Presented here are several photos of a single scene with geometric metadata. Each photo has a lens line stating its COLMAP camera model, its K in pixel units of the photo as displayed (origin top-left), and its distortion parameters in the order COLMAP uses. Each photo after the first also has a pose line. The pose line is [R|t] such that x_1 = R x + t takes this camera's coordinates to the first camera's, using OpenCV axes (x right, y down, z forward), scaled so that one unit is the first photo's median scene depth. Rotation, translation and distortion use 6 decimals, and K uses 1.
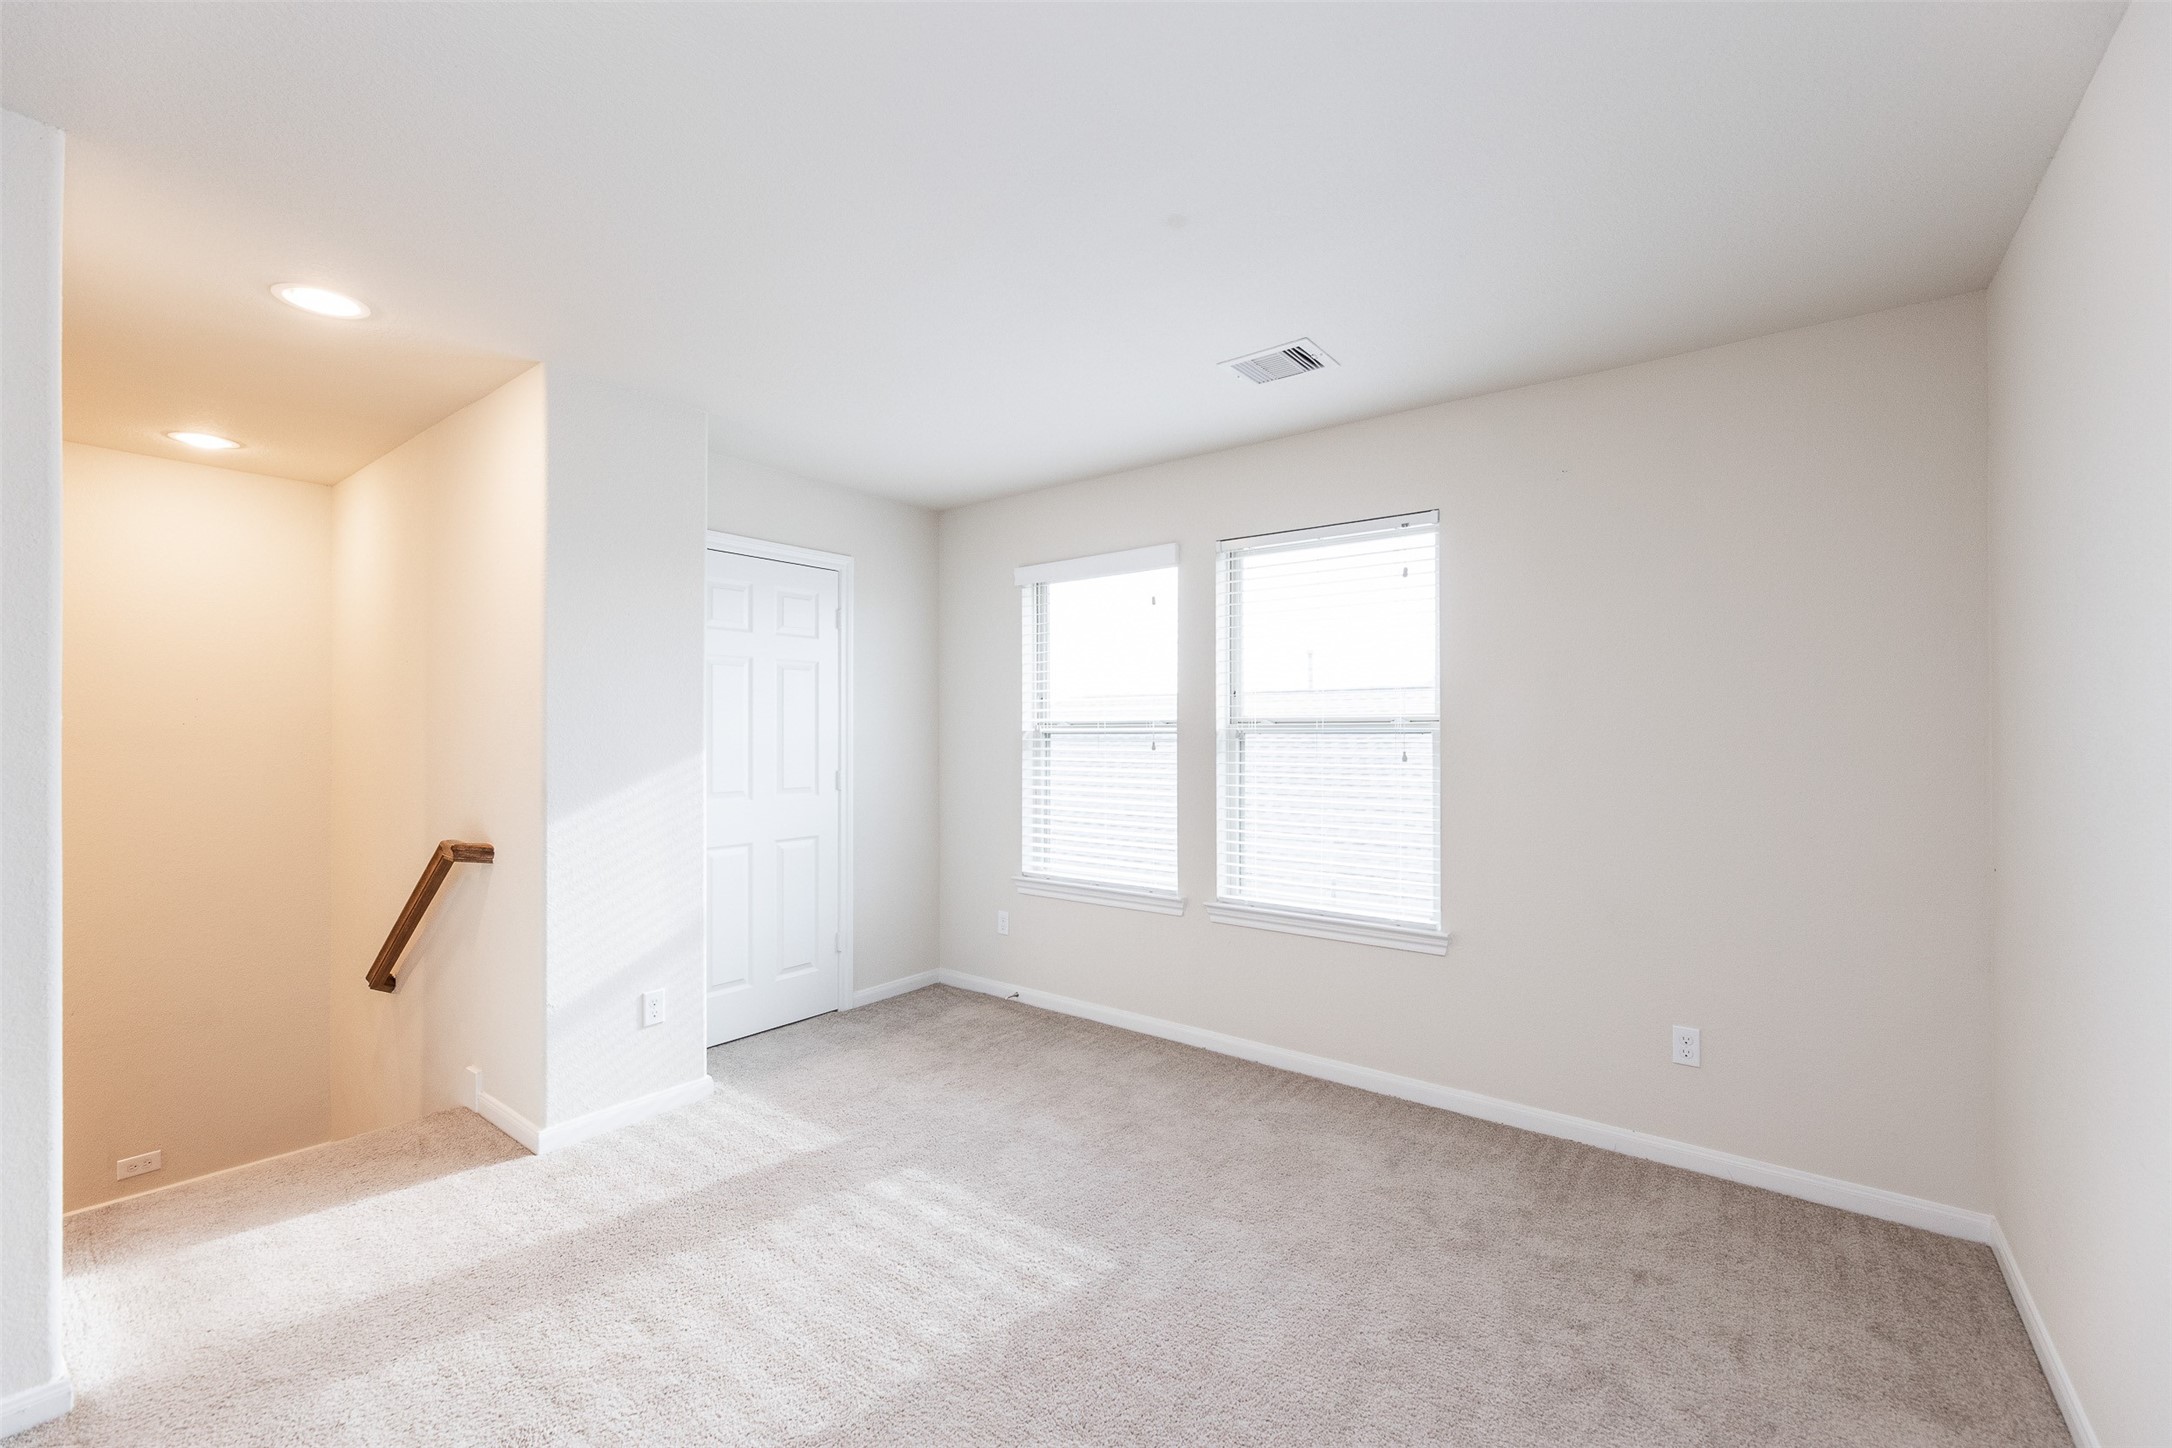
lens RADIAL K [[874.7, 0, 1119.4], [0, 874.7, 725.1], [0, 0, 1]] dist [-0.004376, 0.000601]
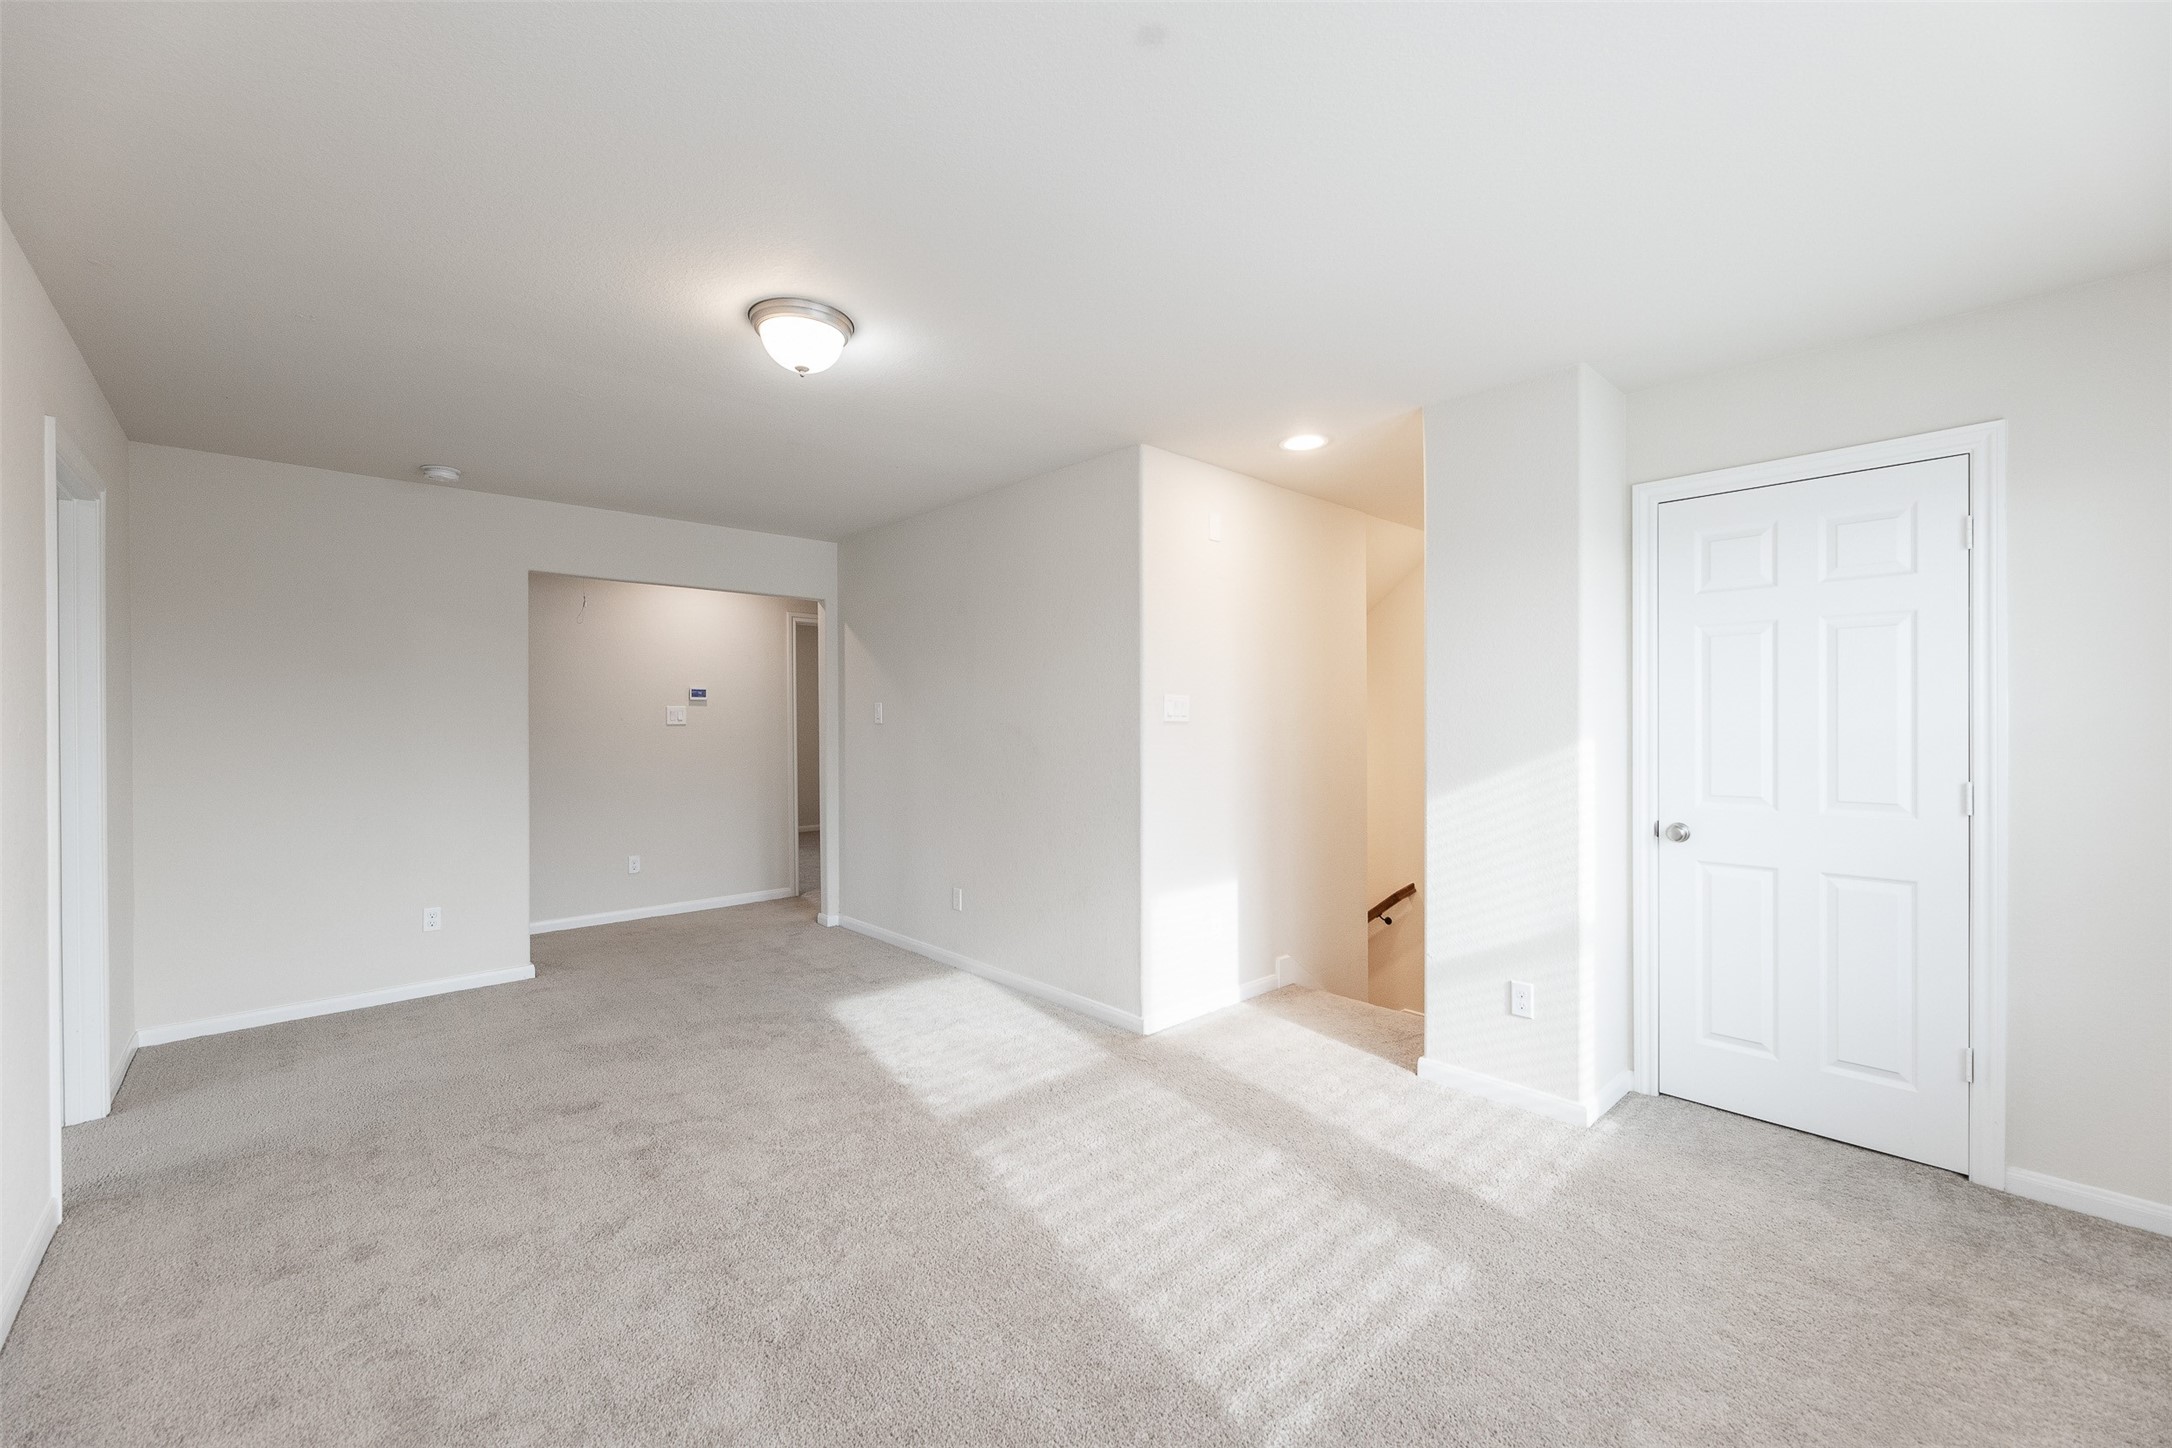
lens RADIAL K [[874.7, 0, 1089.4], [0, 874.7, 723.5], [0, 0, 1]] dist [-0.004376, 0.000601]
pose [[-0.178771, 0.008629, -0.983853, 0.513812], [0.010354, 0.999923, 0.006889, -0.000065], [0.983836, -0.008956, -0.178846, 0.688835]]
